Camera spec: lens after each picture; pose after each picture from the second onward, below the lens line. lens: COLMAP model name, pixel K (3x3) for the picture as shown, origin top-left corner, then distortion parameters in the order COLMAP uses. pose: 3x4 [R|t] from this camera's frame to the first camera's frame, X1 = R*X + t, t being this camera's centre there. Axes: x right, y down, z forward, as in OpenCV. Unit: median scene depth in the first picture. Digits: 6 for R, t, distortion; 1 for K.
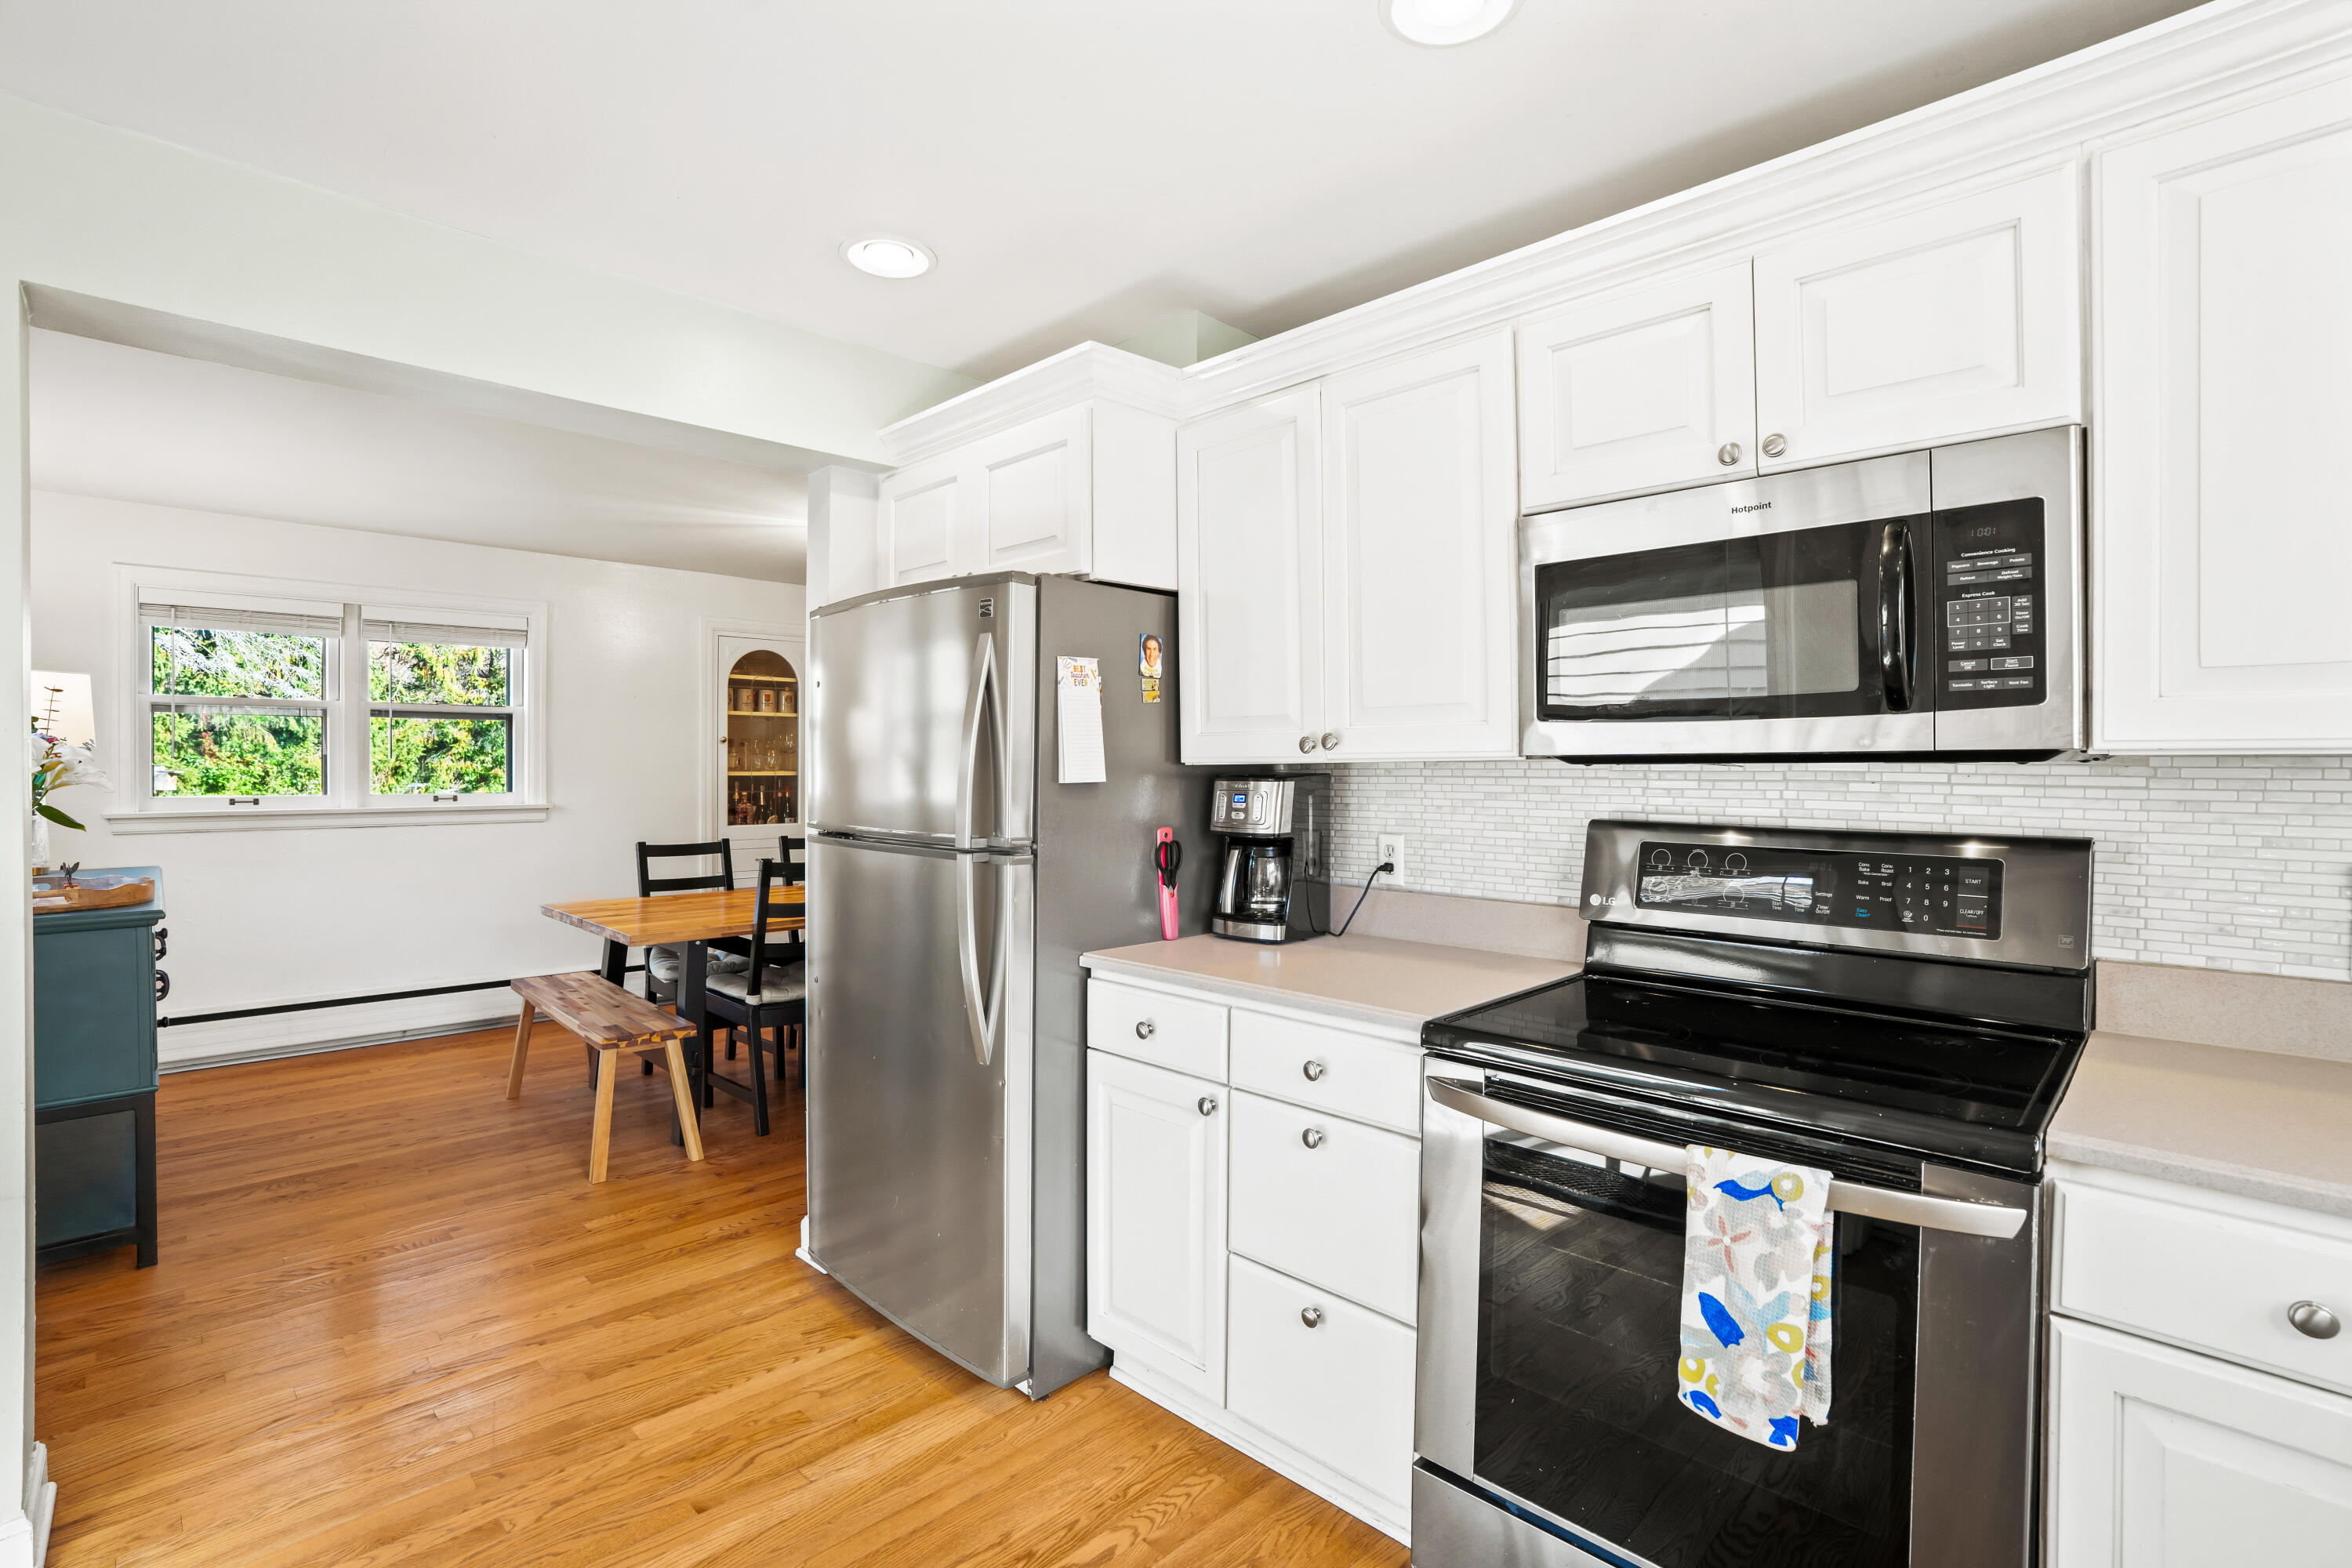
lens RADIAL K [[1042.4, 0, 1179.2], [0, 1042.4, 801.0], [0, 0, 1]] dist [-0.033532, 0.000358]
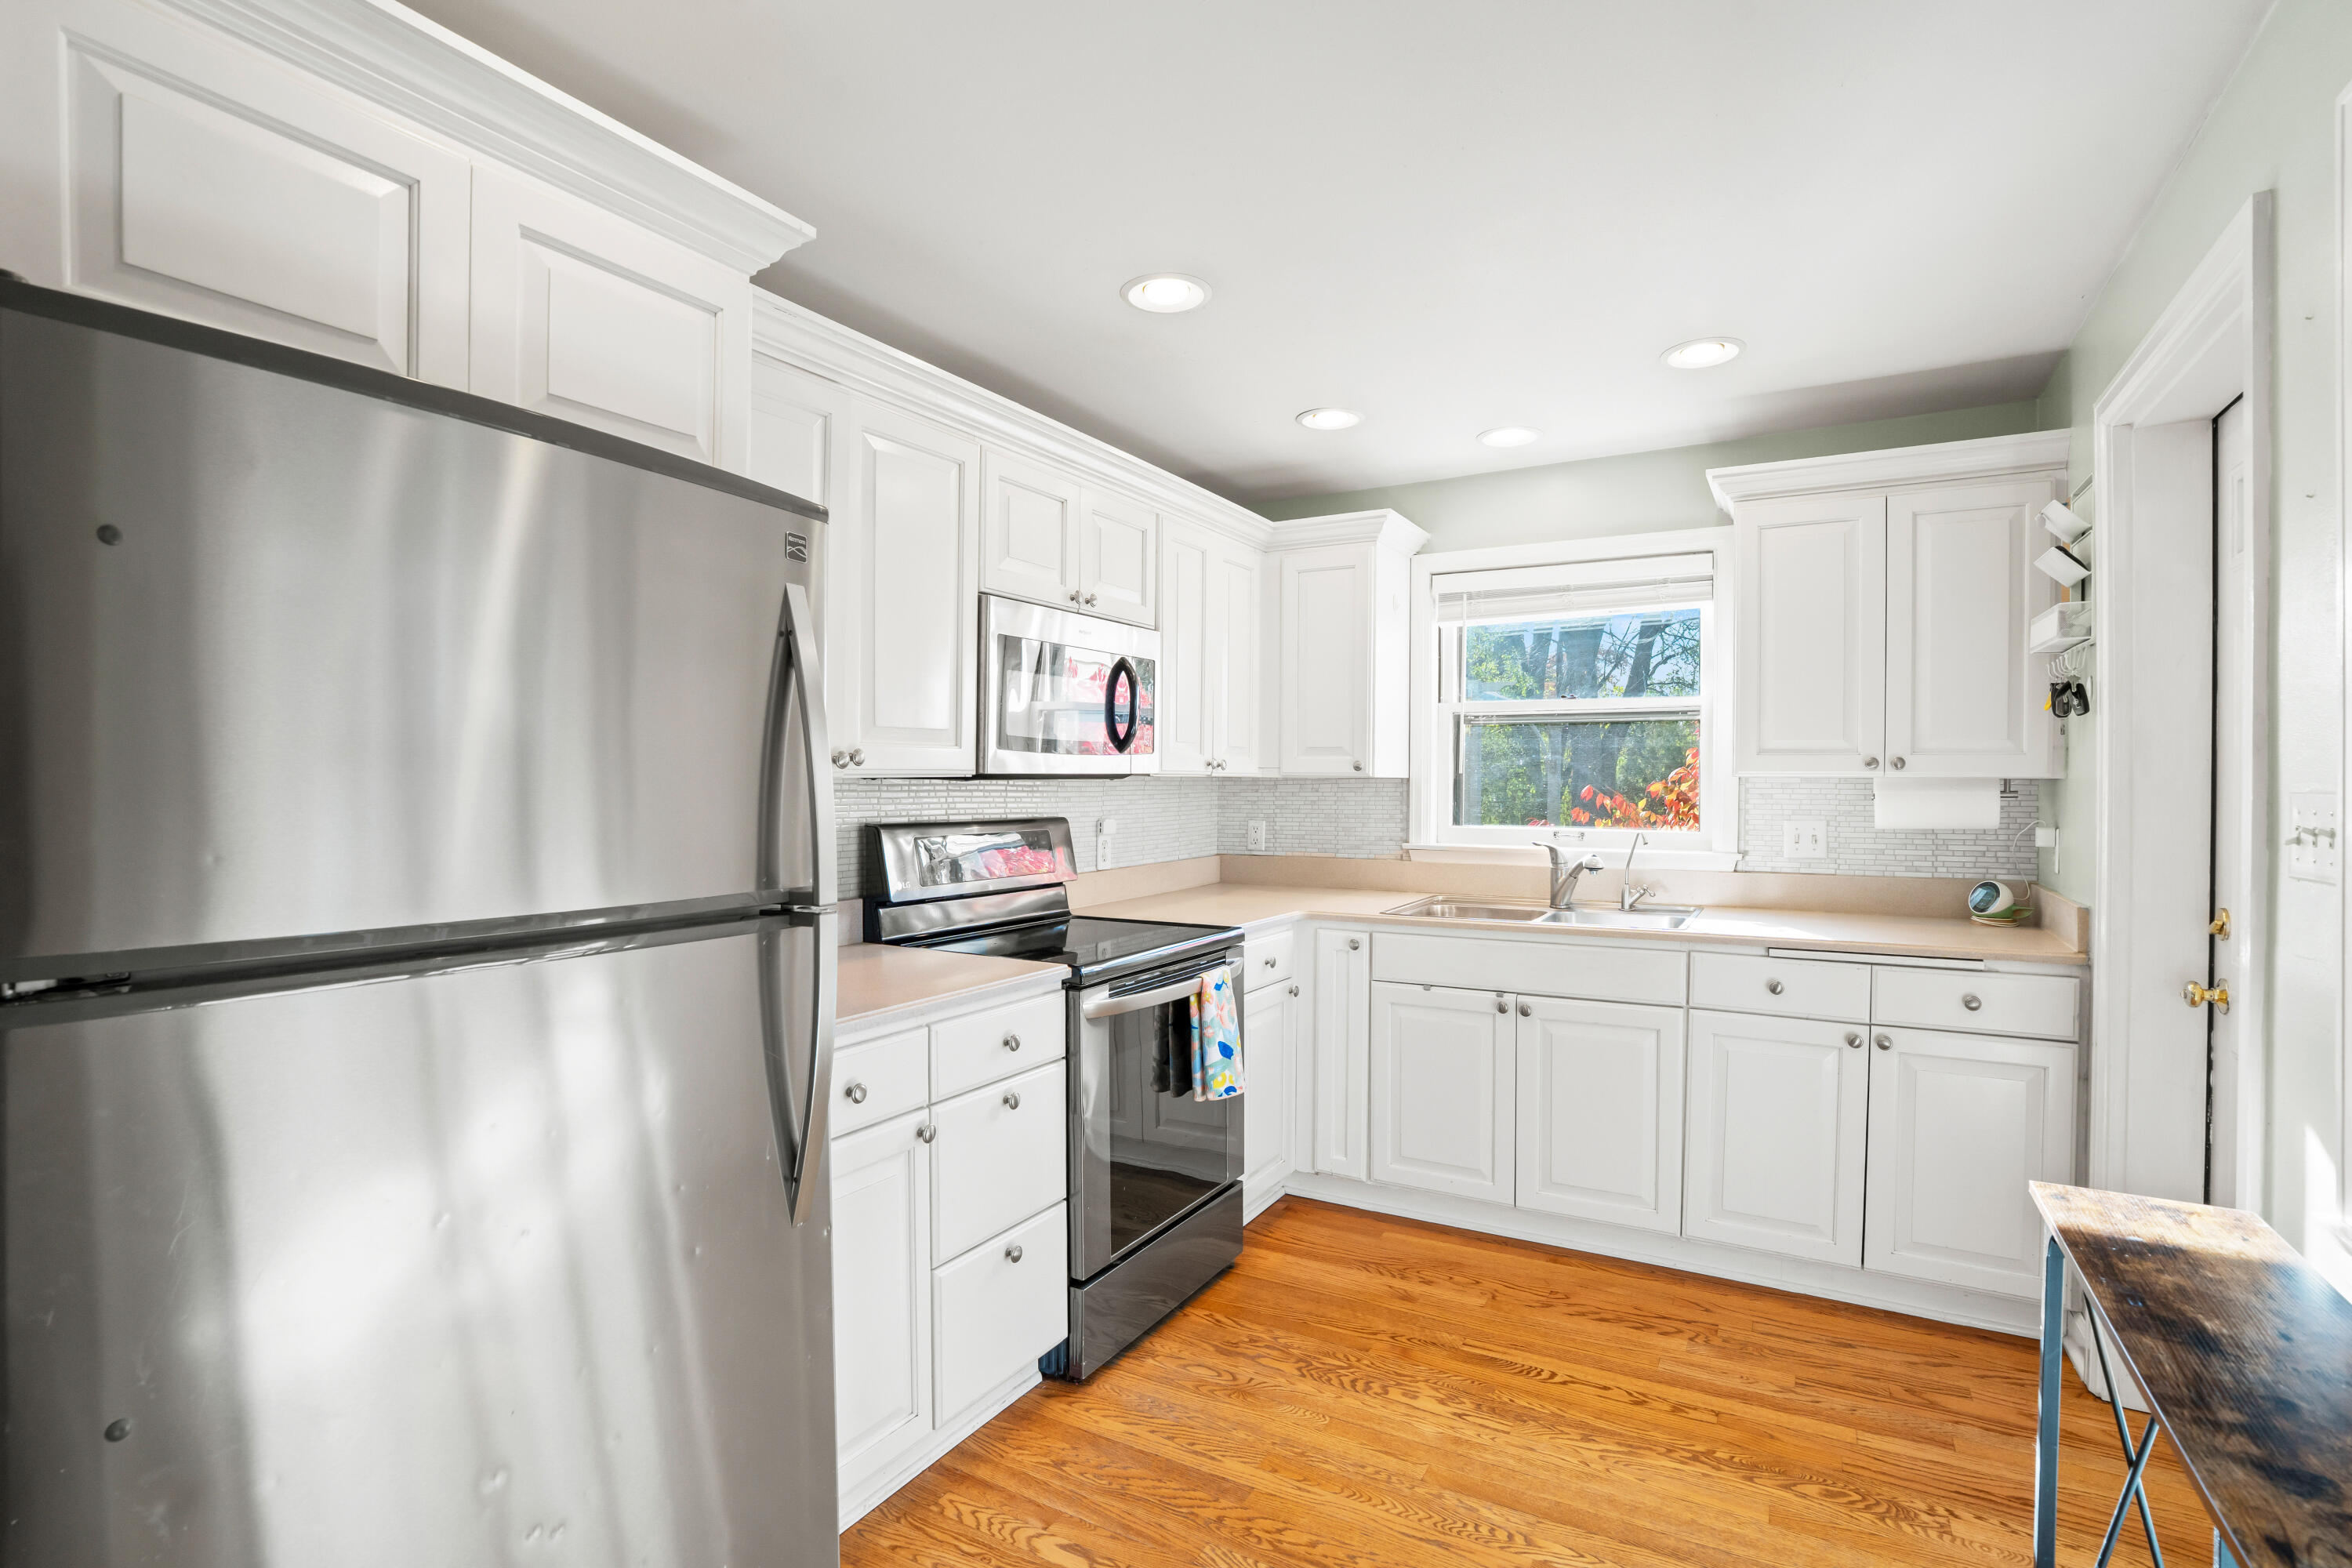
lens RADIAL K [[1042.4, 0, 1179.2], [0, 1042.4, 801.0], [0, 0, 1]] dist [-0.033532, 0.000358]
pose [[-0.205154, -0.021767, 0.978488, -1.052674], [0.021898, 0.999400, 0.026824, -0.039046], [-0.978485, 0.026930, -0.204554, 1.051697]]
